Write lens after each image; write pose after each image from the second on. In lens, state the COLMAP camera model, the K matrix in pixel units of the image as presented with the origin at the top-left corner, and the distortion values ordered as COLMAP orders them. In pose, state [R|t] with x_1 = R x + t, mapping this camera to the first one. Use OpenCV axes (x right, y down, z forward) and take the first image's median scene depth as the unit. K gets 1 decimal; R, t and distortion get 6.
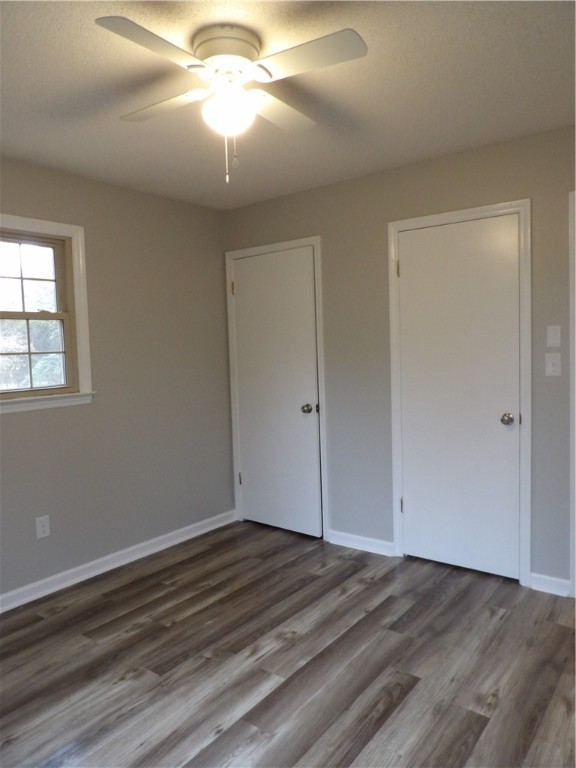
lens RADIAL K [[552.3, 0, 296.3], [0, 552.3, 386.3], [0, 0, 1]] dist [-0.053149, 0.051895]
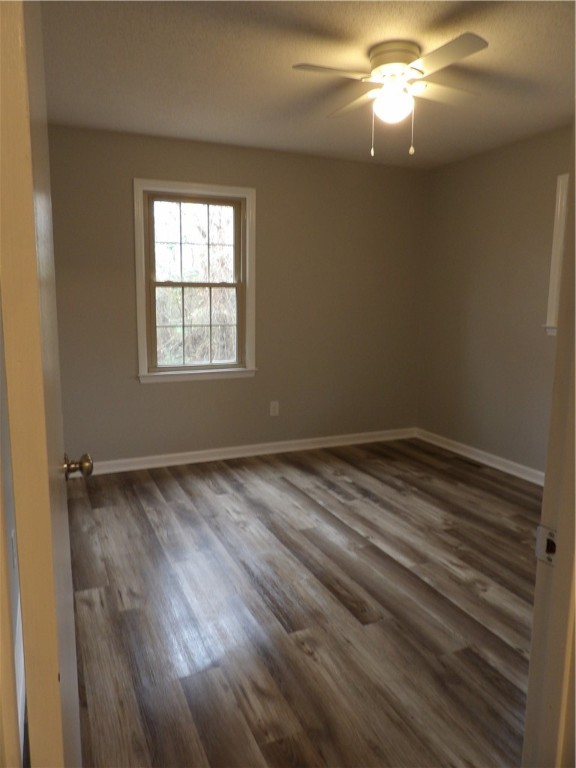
lens RADIAL K [[552.3, 0, 296.3], [0, 552.3, 386.3], [0, 0, 1]] dist [-0.053149, 0.051895]
pose [[-0.480600, 0.174050, -0.859494, 1.048529], [-0.050341, 0.973014, 0.225187, -0.117670], [0.875494, 0.151493, -0.458869, 1.243664]]
